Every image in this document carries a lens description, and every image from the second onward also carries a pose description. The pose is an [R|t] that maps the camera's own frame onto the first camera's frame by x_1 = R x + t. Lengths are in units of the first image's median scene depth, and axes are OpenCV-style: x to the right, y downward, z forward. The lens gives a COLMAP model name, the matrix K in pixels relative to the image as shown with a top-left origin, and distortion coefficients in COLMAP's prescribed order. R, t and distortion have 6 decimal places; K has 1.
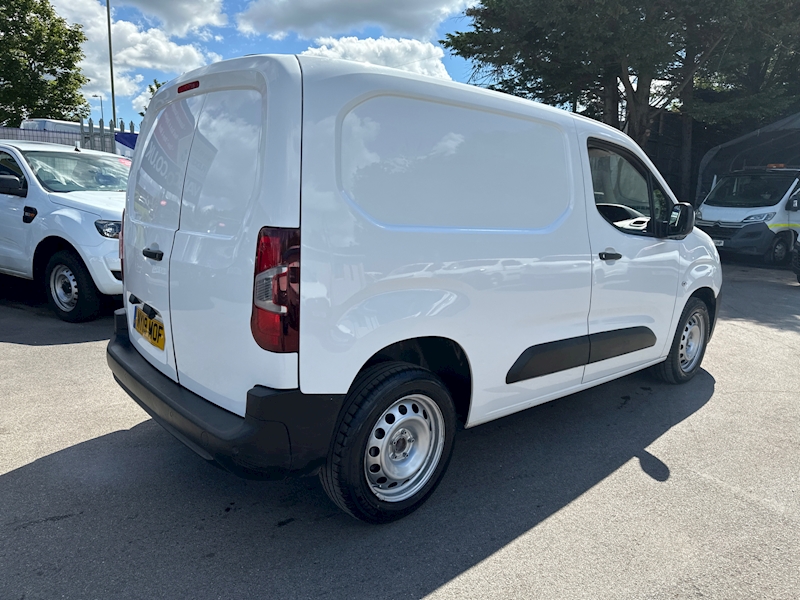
lens RADIAL K [[573.6, 0, 400.0], [0, 573.6, 300.0], [0, 0, 1]] dist [0.006245, -0.011204]
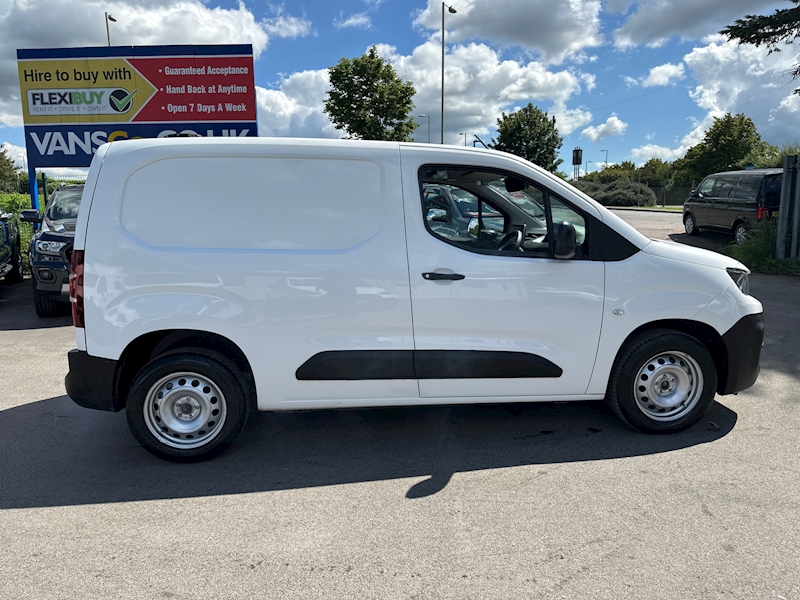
lens RADIAL K [[579.6, 0, 396.0], [0, 579.6, 288.3], [0, 0, 1]] dist [0.024728, -0.038215]
pose [[0.802535, 0.034348, -0.595616, 0.180772], [-0.065713, 0.997356, -0.031026, -0.003510], [0.592975, 0.064039, 0.802670, 0.023874]]
